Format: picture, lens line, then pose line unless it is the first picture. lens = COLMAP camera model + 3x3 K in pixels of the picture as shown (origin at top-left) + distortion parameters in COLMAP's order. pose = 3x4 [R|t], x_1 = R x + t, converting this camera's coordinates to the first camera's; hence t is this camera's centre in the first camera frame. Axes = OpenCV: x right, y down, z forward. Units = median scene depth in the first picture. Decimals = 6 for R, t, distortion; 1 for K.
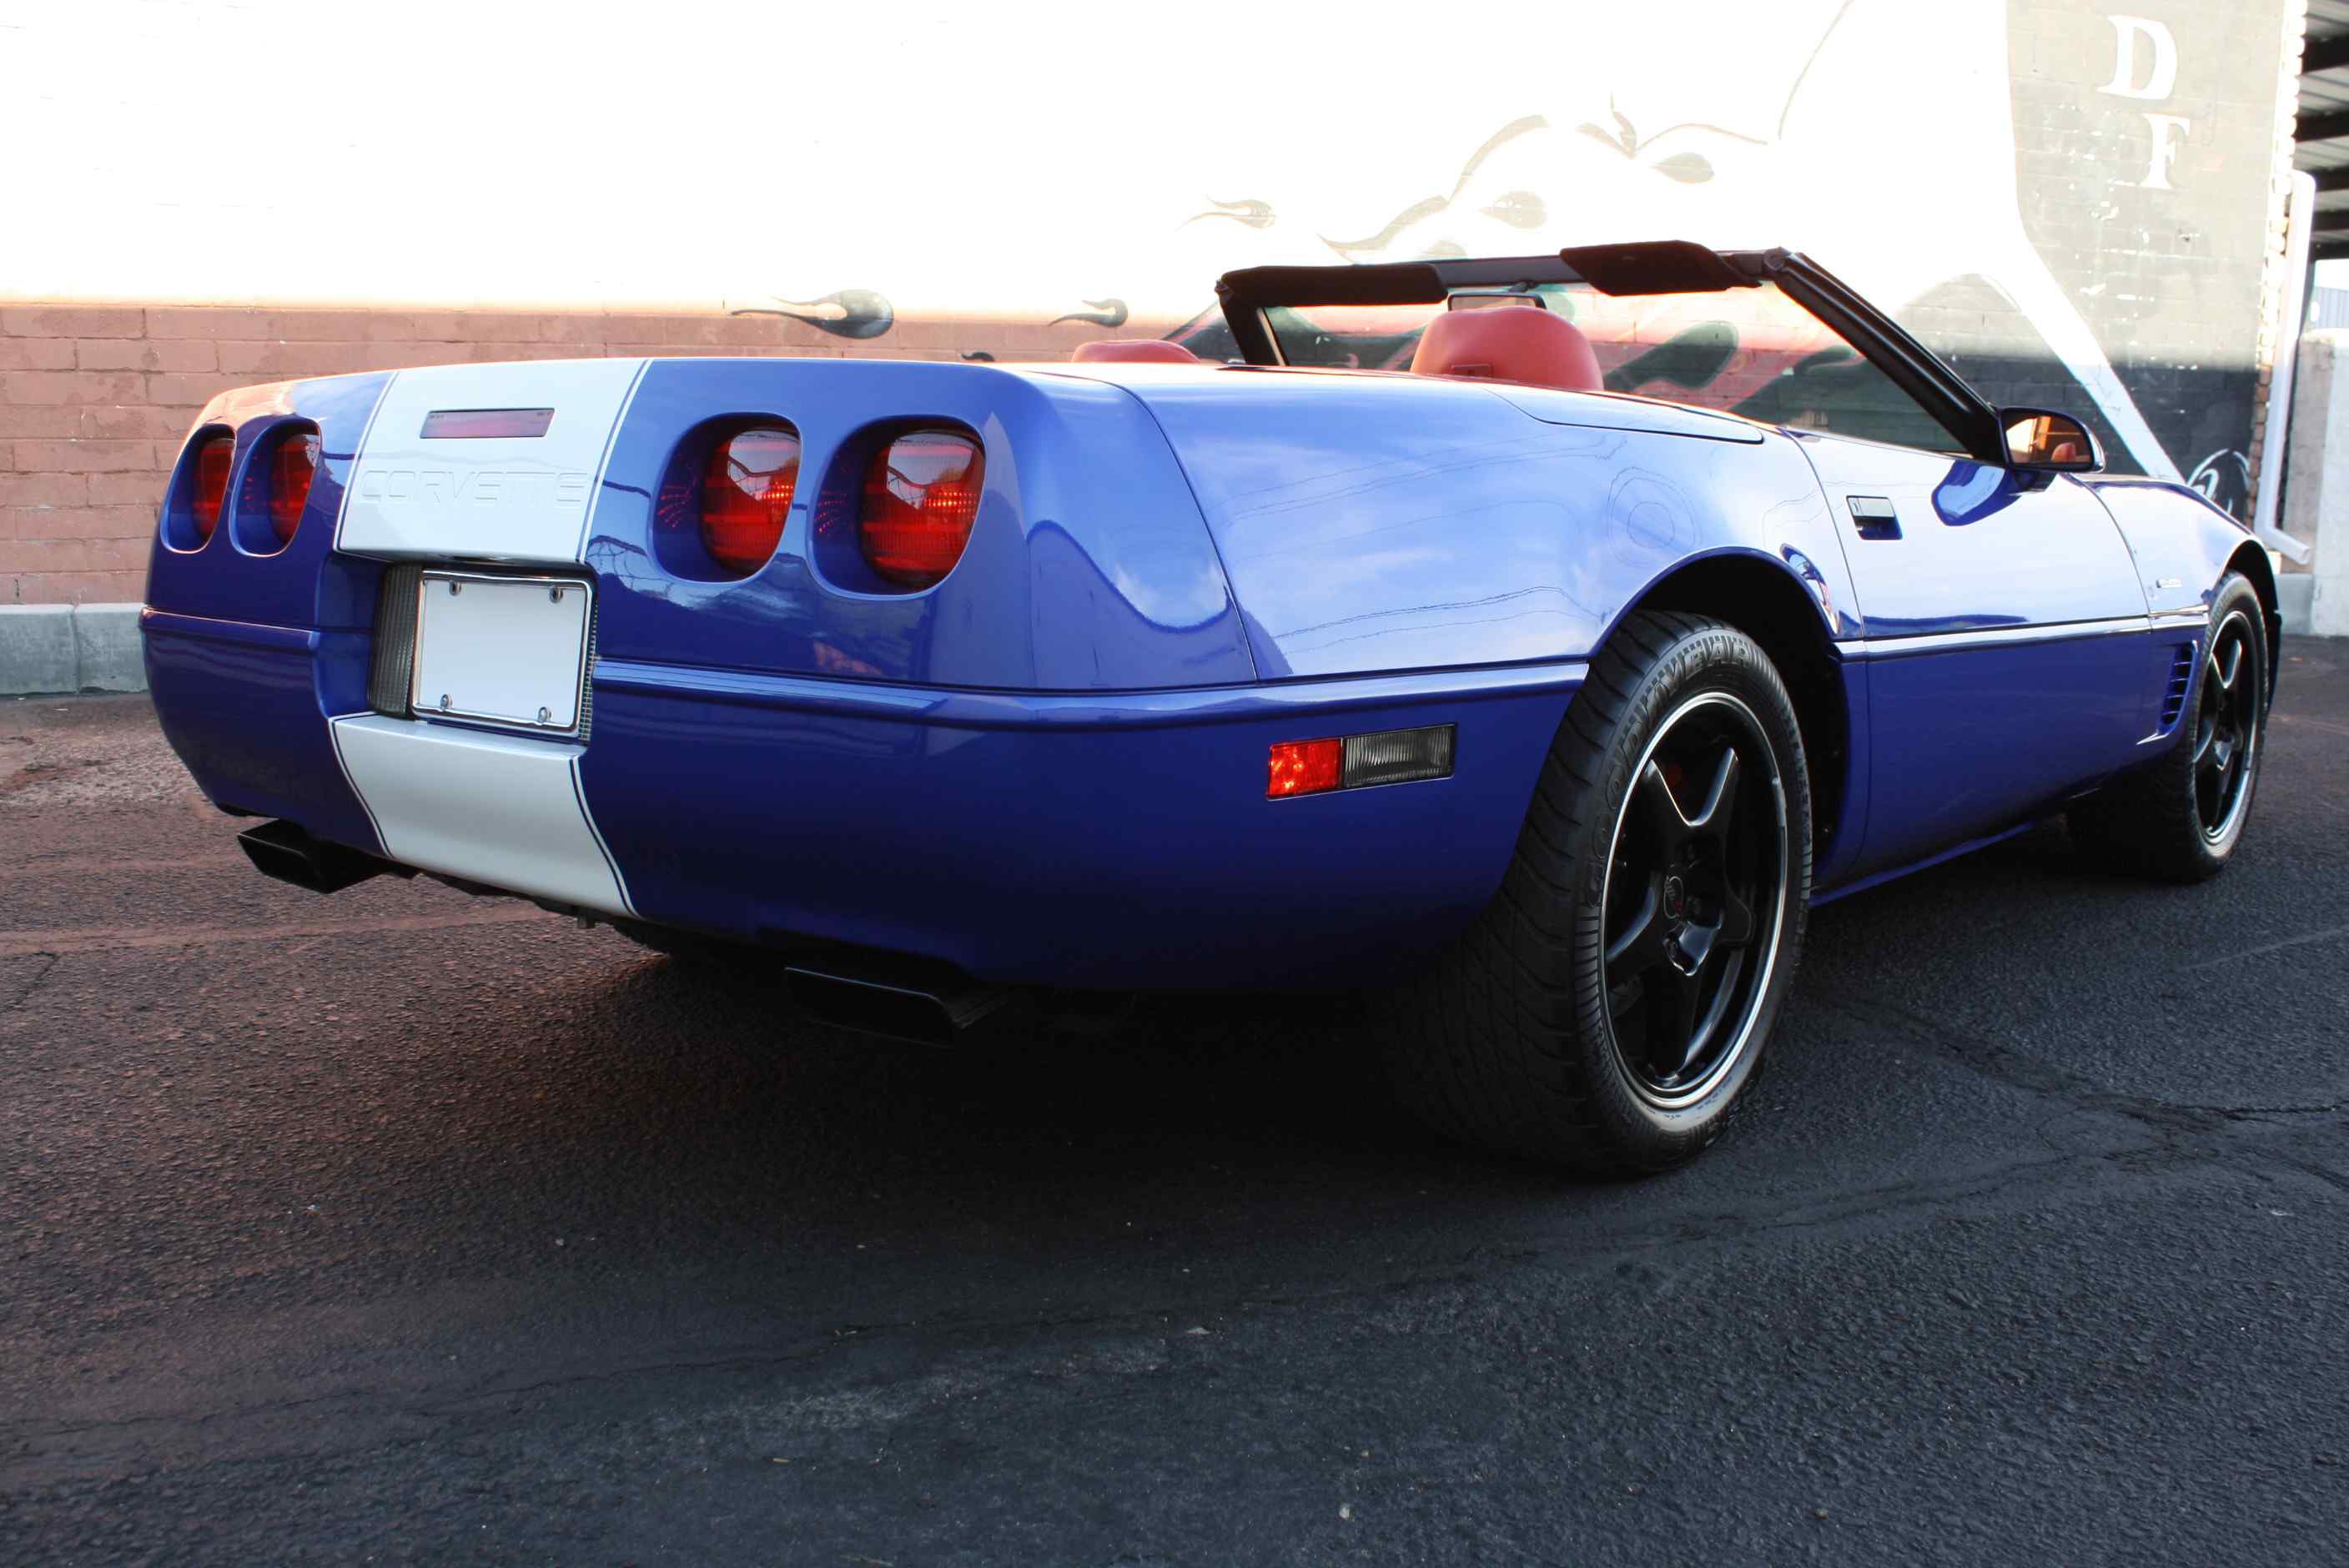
lens RADIAL K [[2243.4, 0, 1196.8], [0, 2243.4, 774.1], [0, 0, 1]] dist [-0.151655, 0.159226]
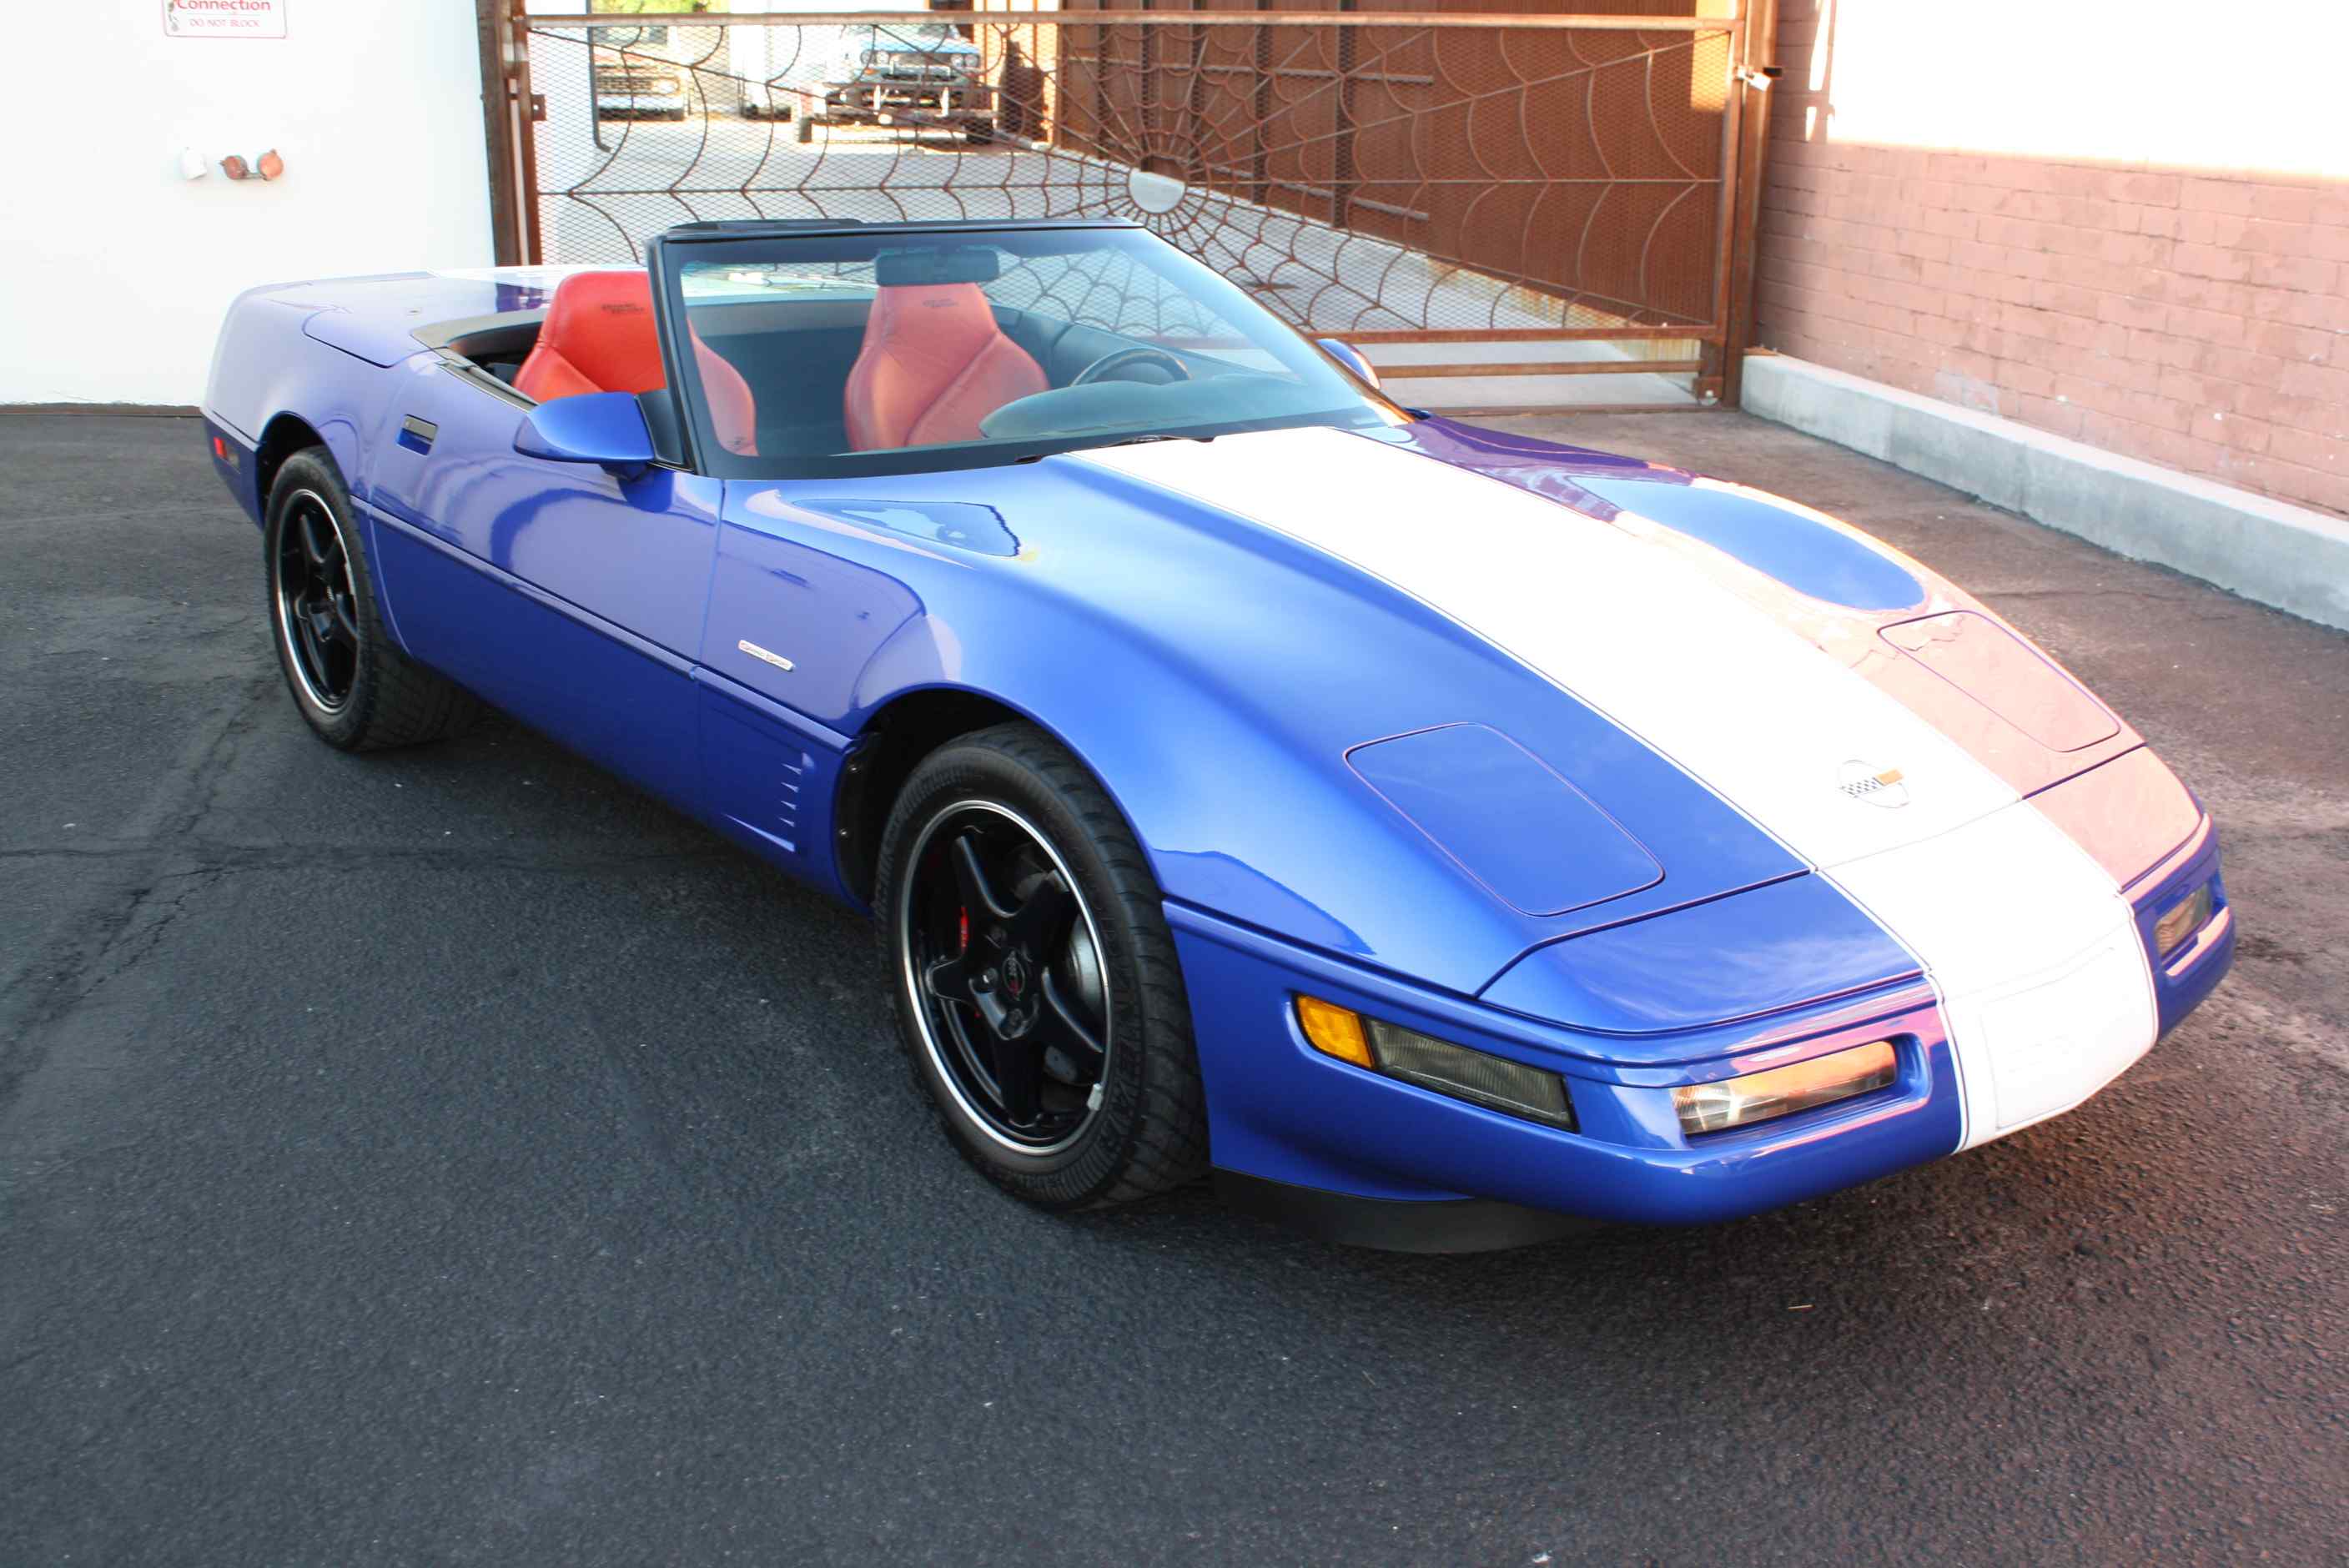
lens RADIAL K [[2294.5, 0, 1191.2], [0, 2294.5, 775.3], [0, 0, 1]] dist [-0.143147, 0.147816]
pose [[-0.193031, 0.277217, -0.941217, 1.796212], [-0.177638, 0.933533, 0.311384, -0.495569], [0.964979, 0.227303, -0.130957, 1.879823]]
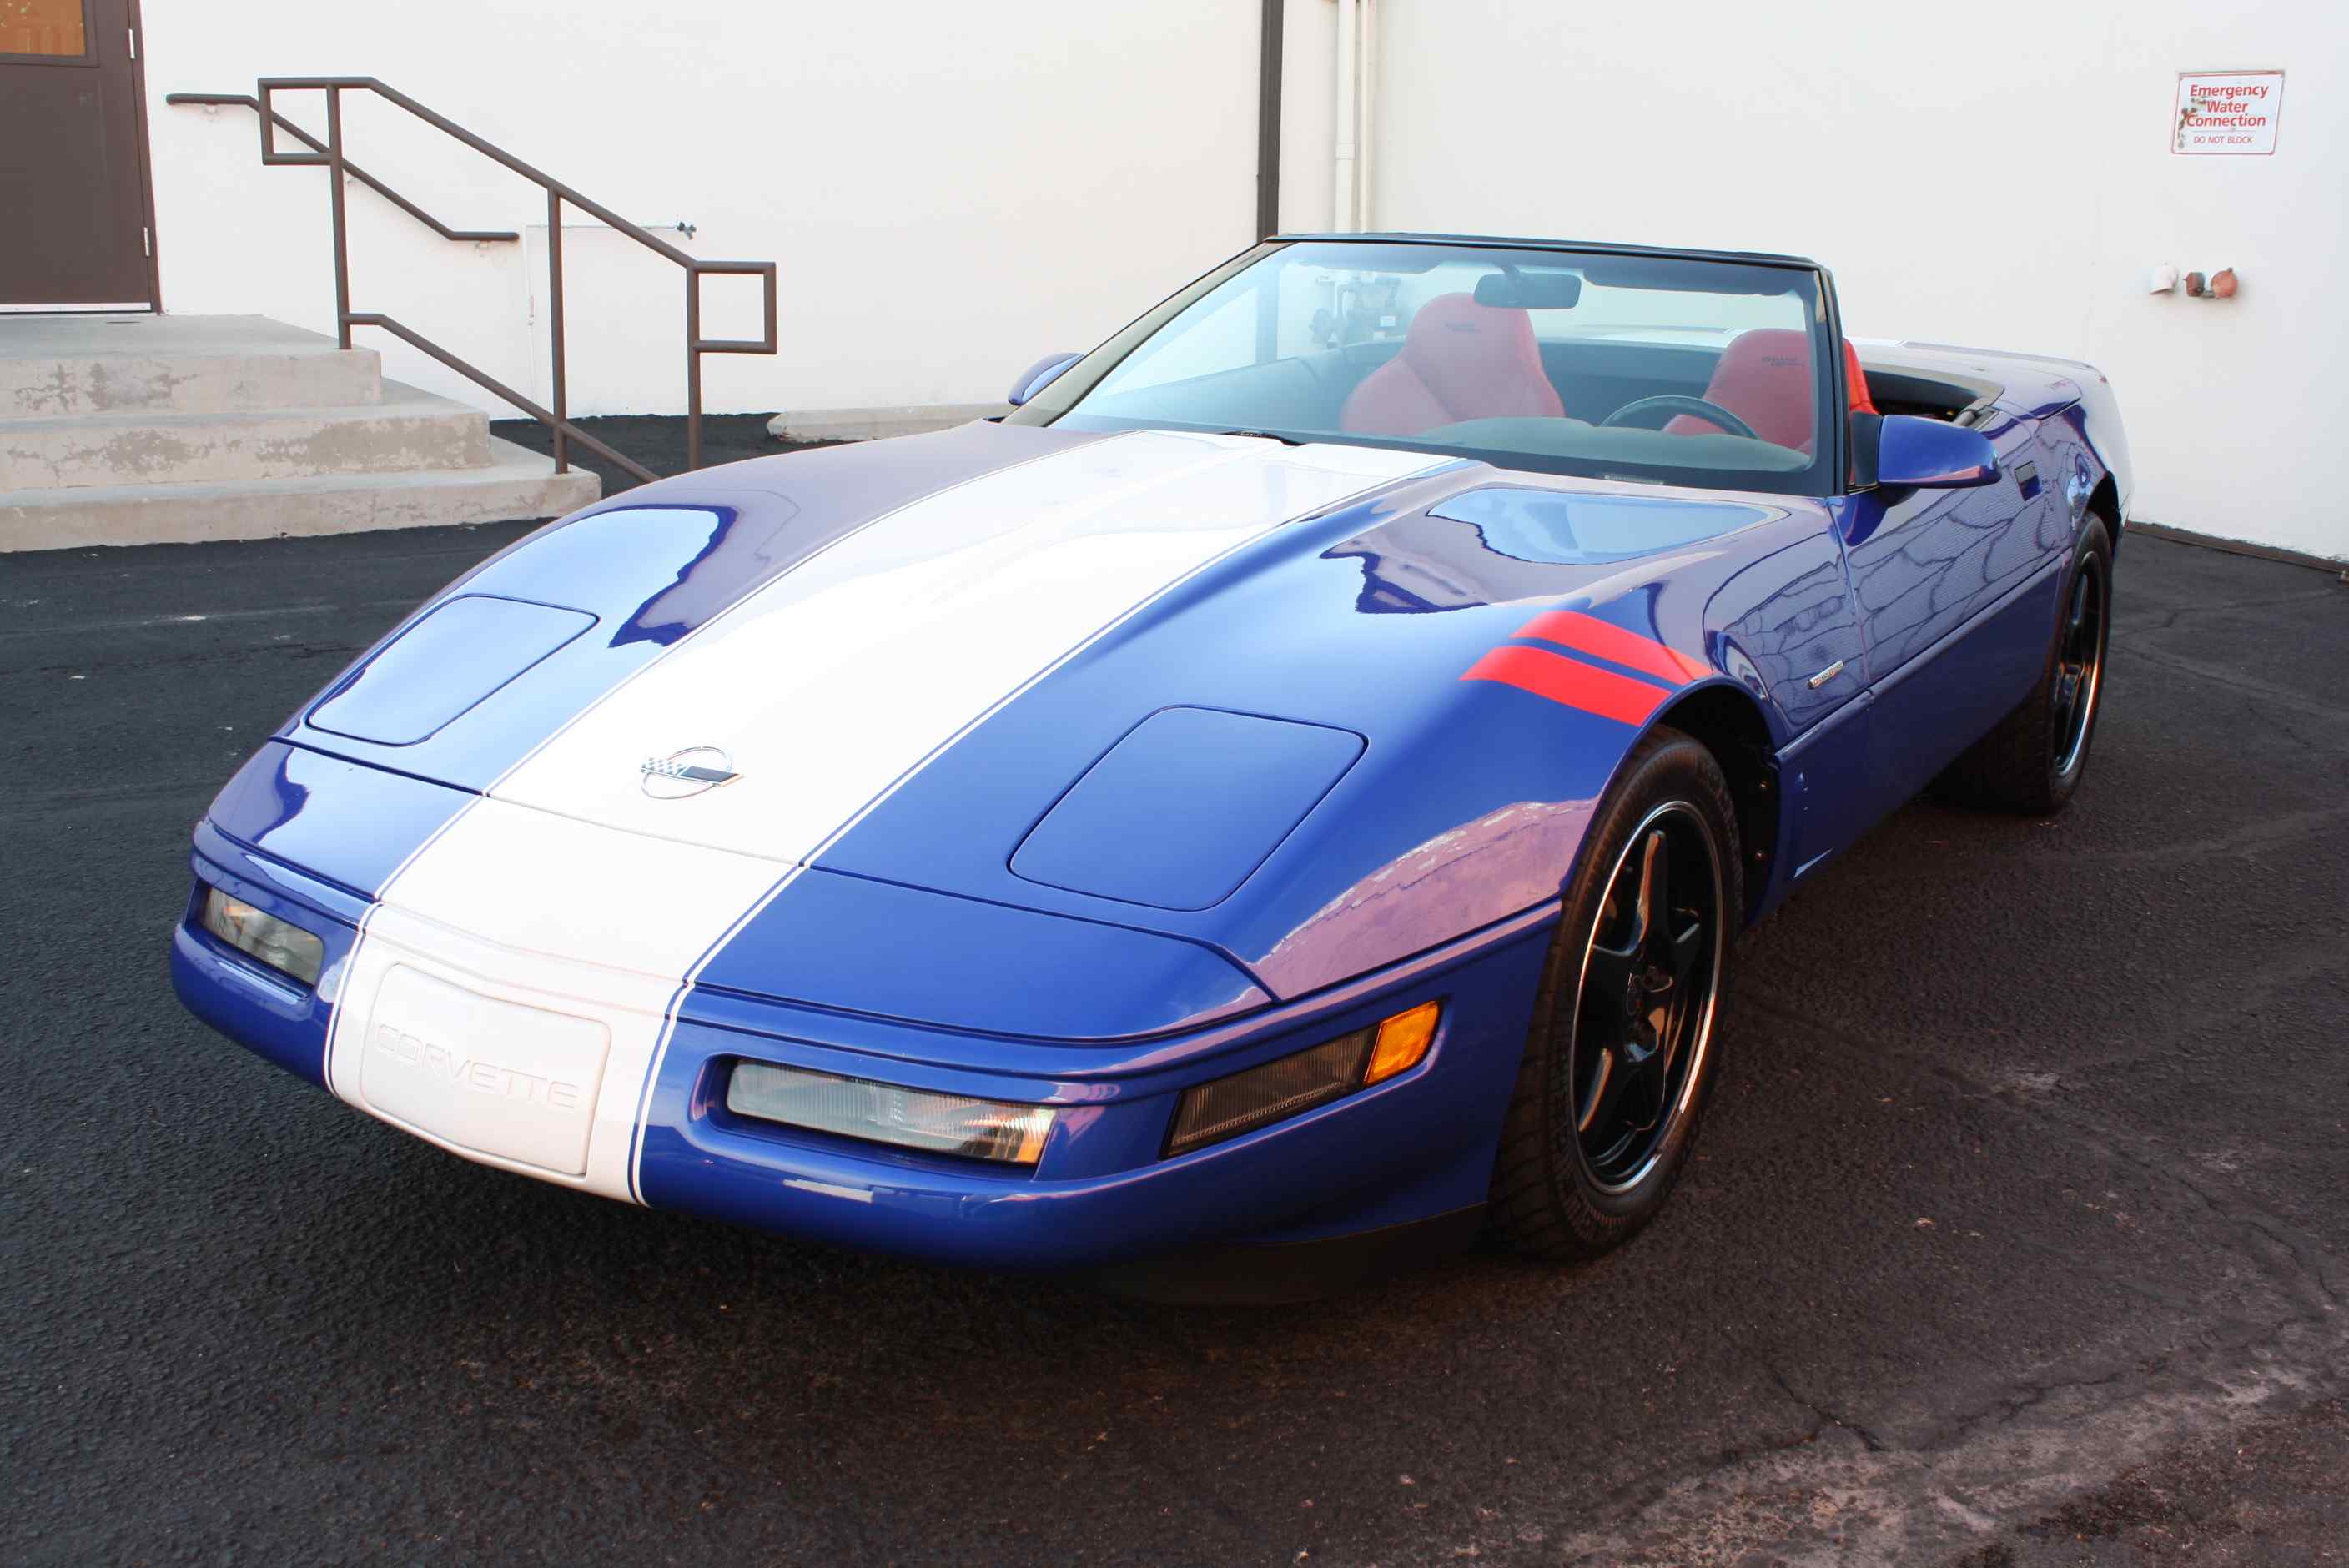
lens RADIAL K [[2315.9, 0, 1166.3], [0, 2315.9, 782.3], [0, 0, 1]] dist [-0.141985, 0.150919]
pose [[-0.992378, -0.002910, -0.123194, 0.628612], [-0.050899, 0.920136, 0.388277, -0.581194], [0.112225, 0.391588, -0.913271, 2.937597]]
